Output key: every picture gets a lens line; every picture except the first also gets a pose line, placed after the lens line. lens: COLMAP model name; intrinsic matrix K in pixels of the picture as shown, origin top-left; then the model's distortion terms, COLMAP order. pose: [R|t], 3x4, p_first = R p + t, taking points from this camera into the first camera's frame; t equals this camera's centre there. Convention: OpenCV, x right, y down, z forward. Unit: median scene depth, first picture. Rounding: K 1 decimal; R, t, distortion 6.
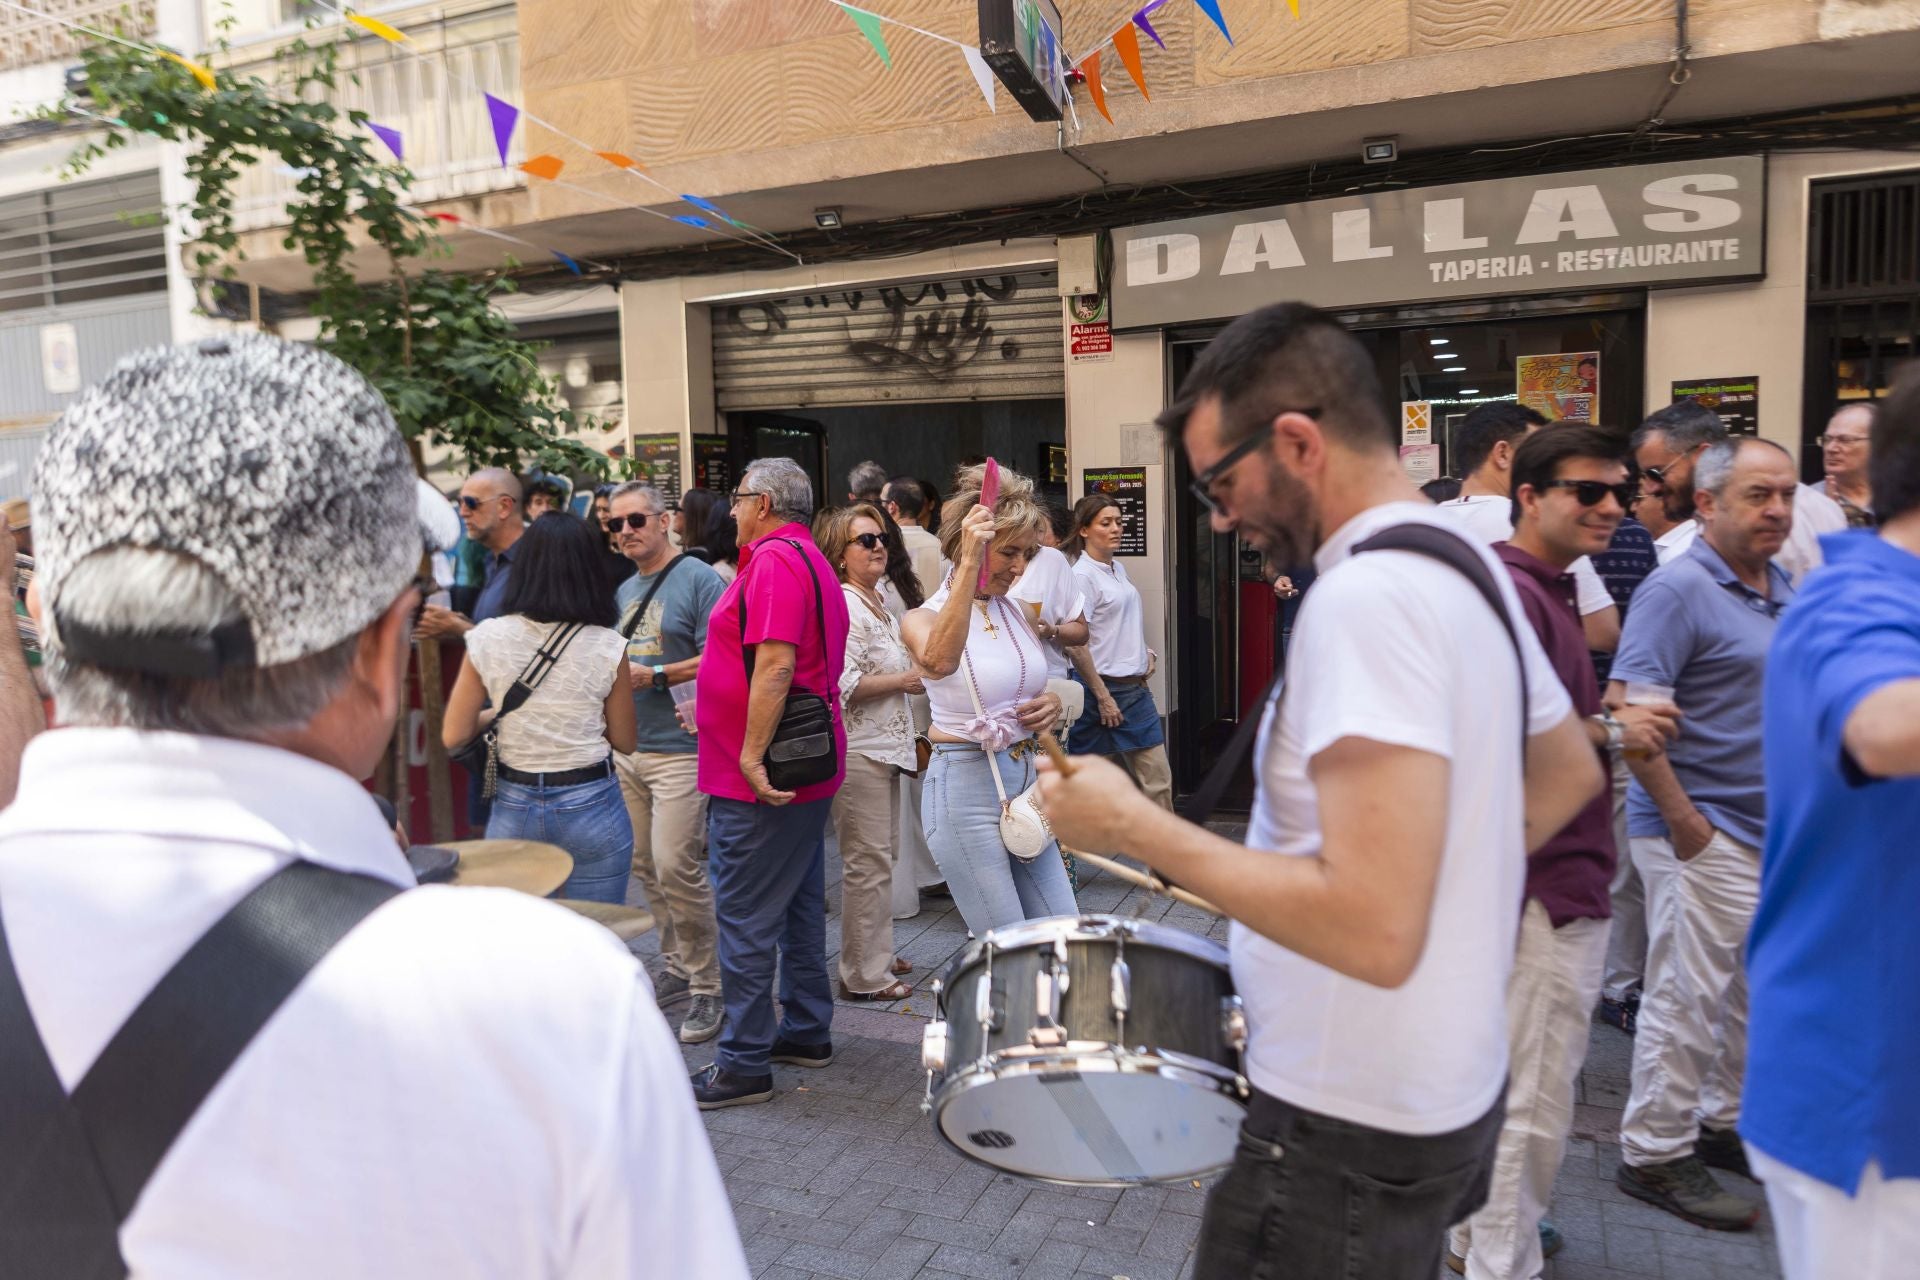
lens RADIAL K [[1378.5, 0, 892.8], [0, 1378.5, 634.4], [0, 0, 1]] dist [-0.008688, 0.016579]
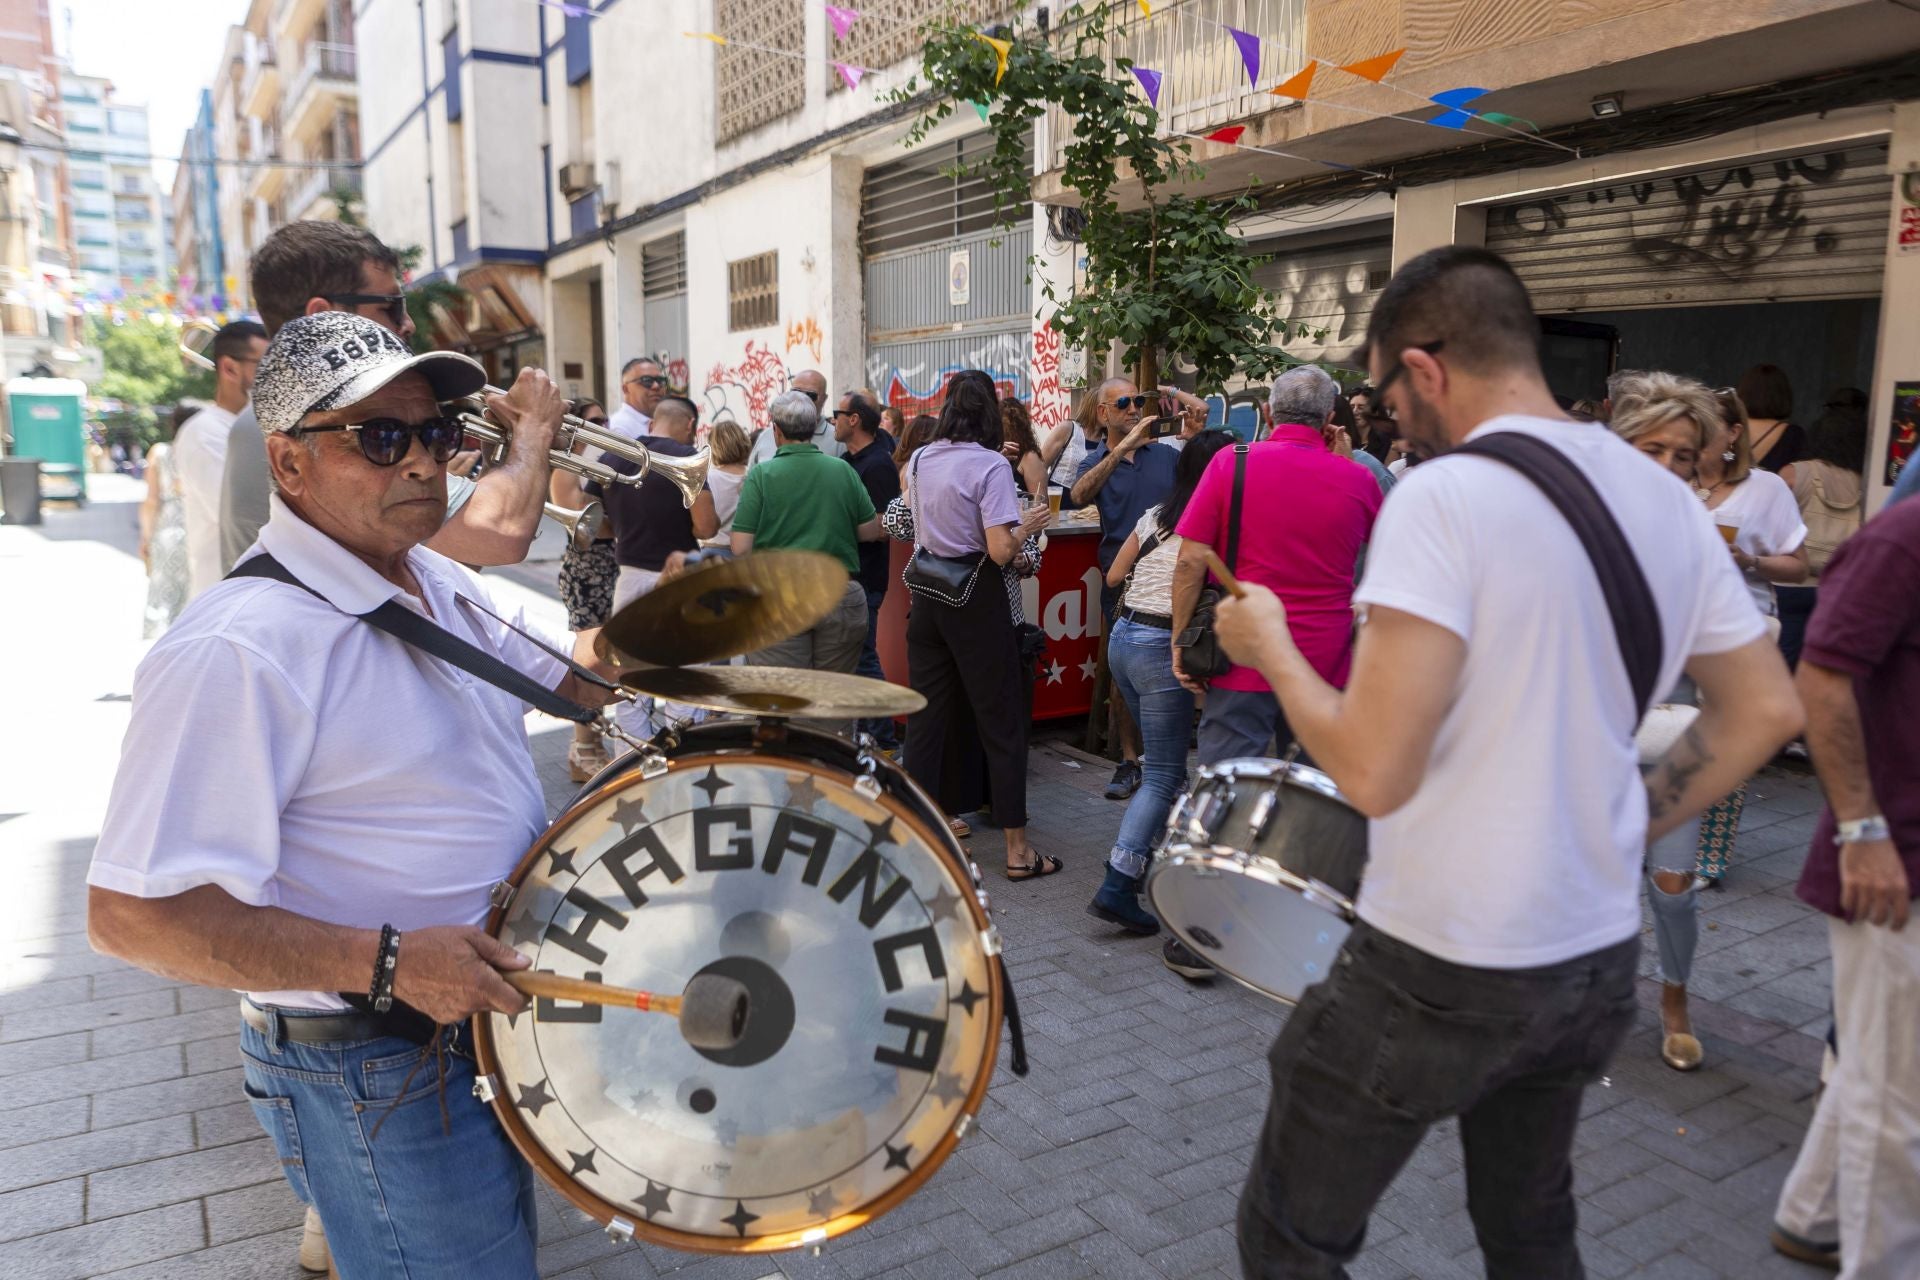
lens RADIAL K [[1378.5, 0, 892.8], [0, 1378.5, 634.4], [0, 0, 1]] dist [-0.008688, 0.016579]
pose [[0.804141, 0.121991, -0.581786, 0.144350], [-0.081967, 0.992122, 0.094737, 0.003247], [0.588760, -0.028495, 0.807805, -0.044691]]
